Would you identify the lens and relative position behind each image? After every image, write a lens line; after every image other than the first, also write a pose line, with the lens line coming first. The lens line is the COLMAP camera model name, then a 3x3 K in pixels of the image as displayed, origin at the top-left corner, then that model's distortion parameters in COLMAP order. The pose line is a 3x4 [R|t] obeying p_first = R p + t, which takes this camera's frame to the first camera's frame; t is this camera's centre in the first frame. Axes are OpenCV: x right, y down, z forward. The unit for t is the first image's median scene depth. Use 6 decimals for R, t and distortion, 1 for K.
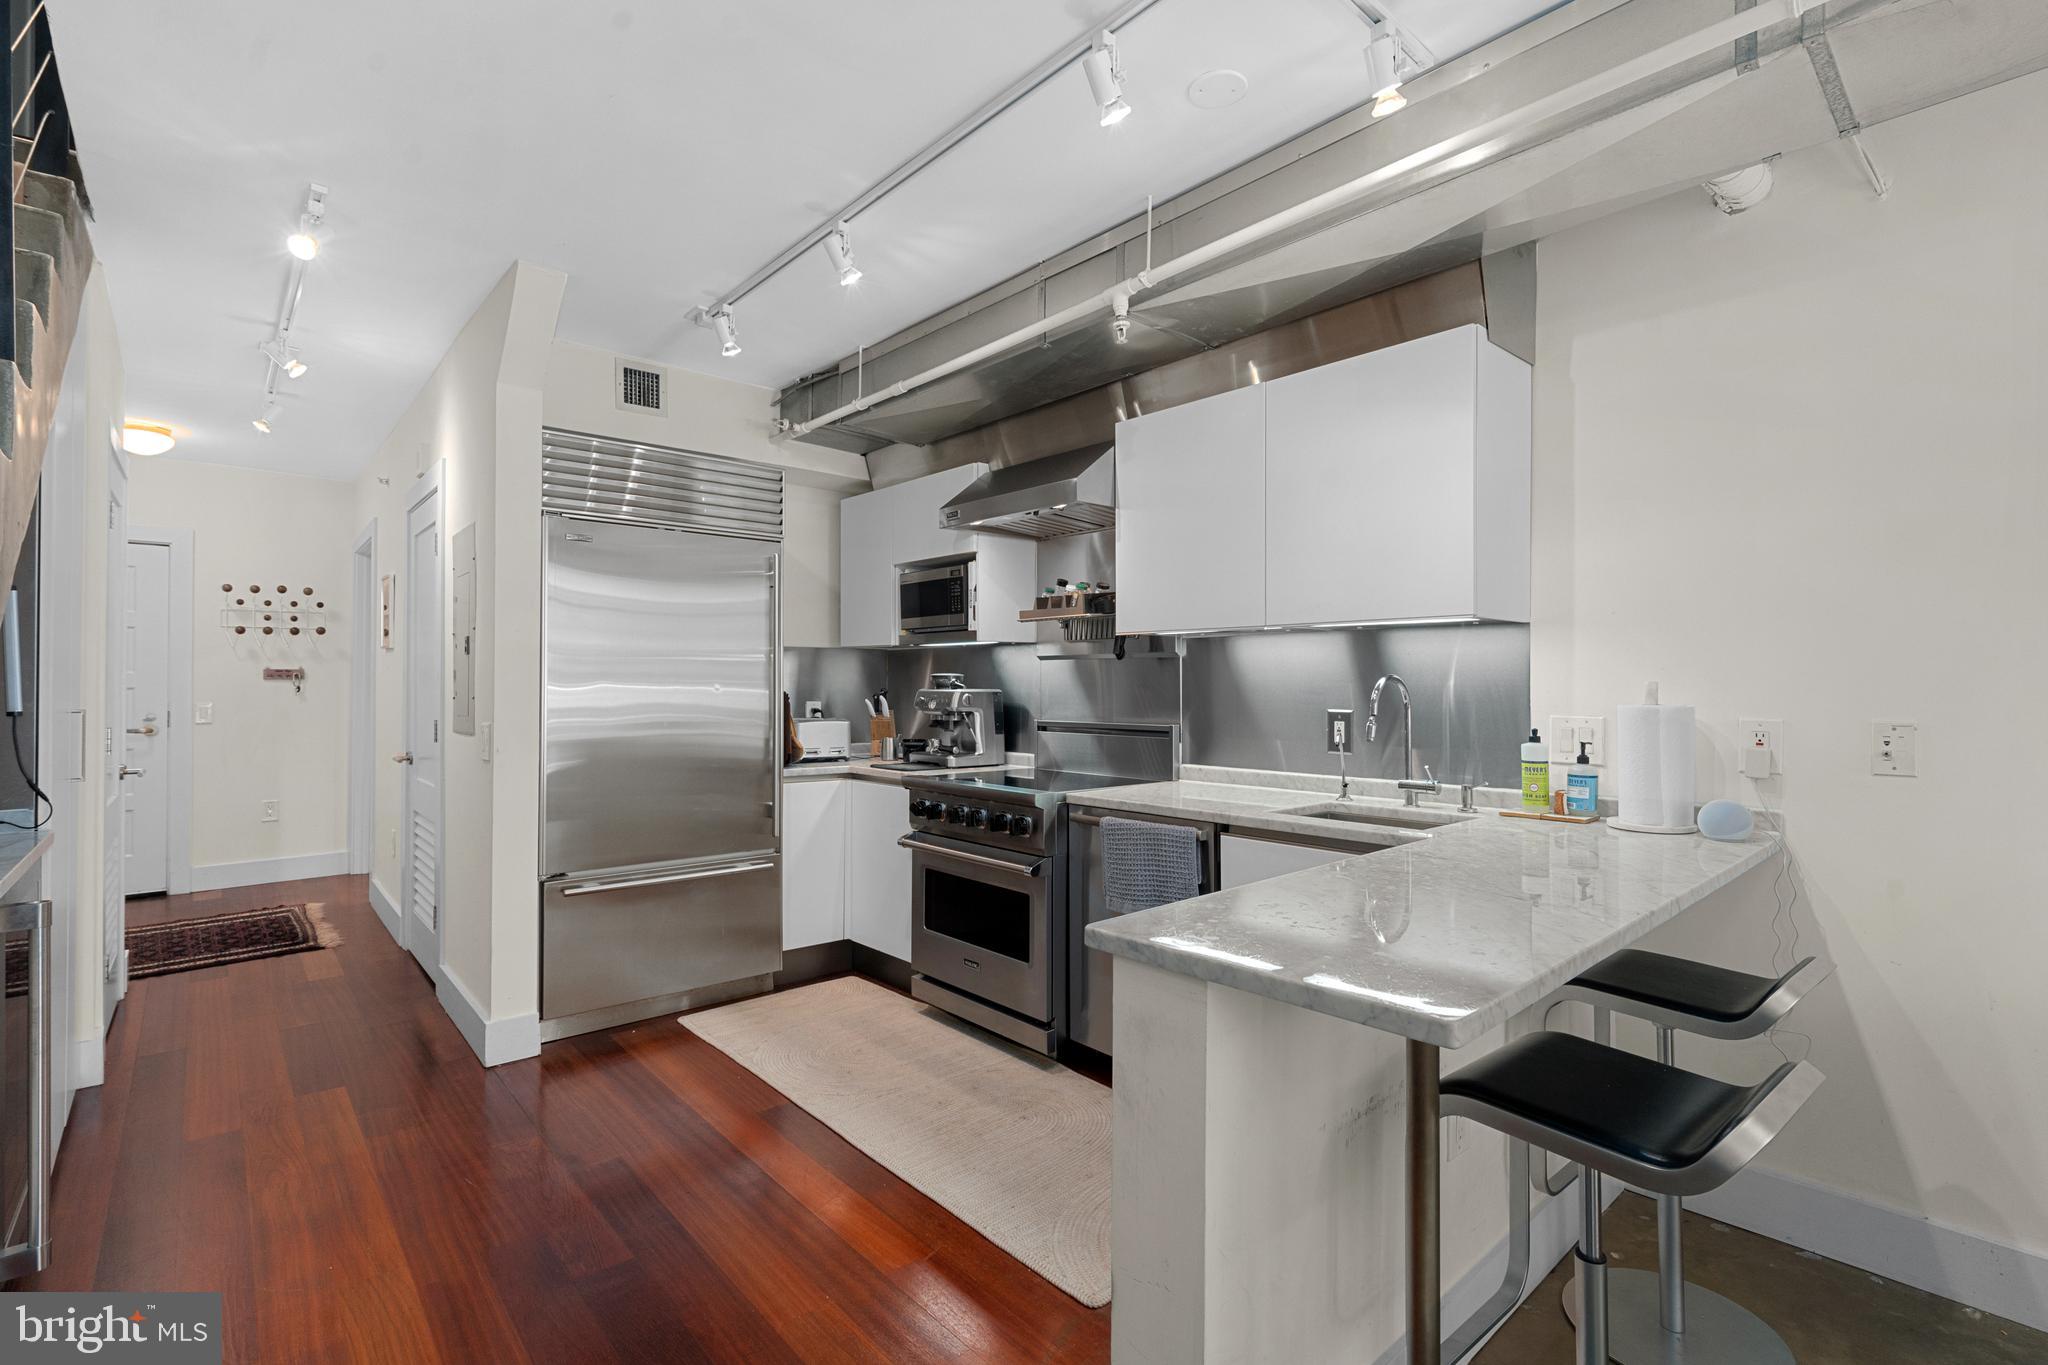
lens RADIAL K [[933.5, 0, 1024.0], [0, 933.5, 682.5], [0, 0, 1]] dist [-0.002625, 0.000180]
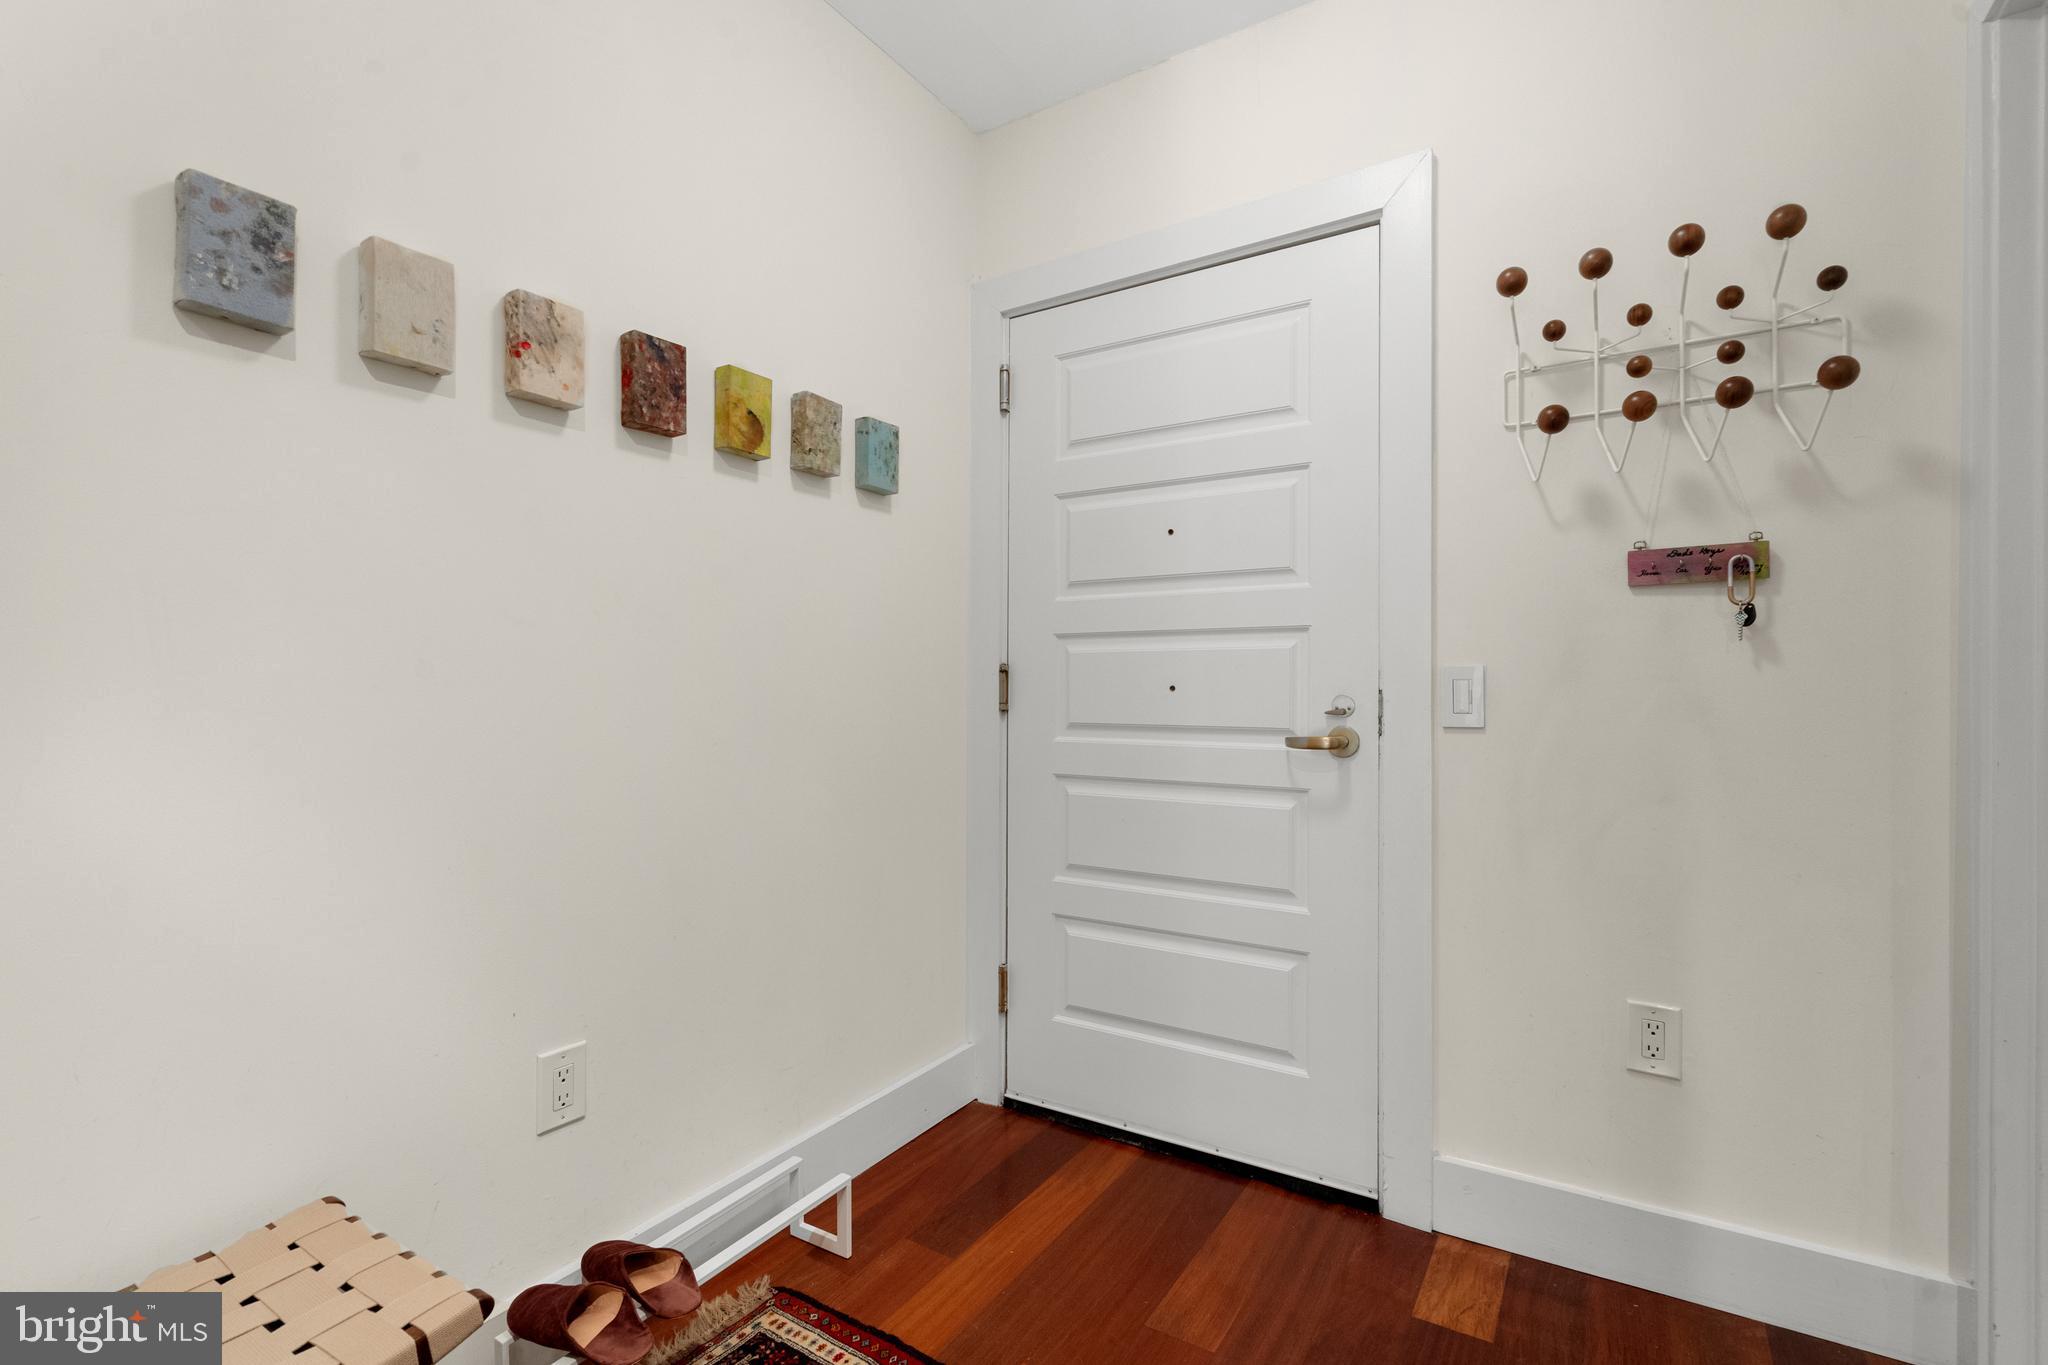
lens RADIAL K [[933.5, 0, 1024.0], [0, 933.5, 682.5], [0, 0, 1]] dist [-0.002625, 0.000180]
pose [[0.272997, -0.003724, -0.962008, -0.586858], [0.004643, 0.999986, -0.002553, 0.026964], [0.962004, -0.003770, 0.273010, 0.737897]]
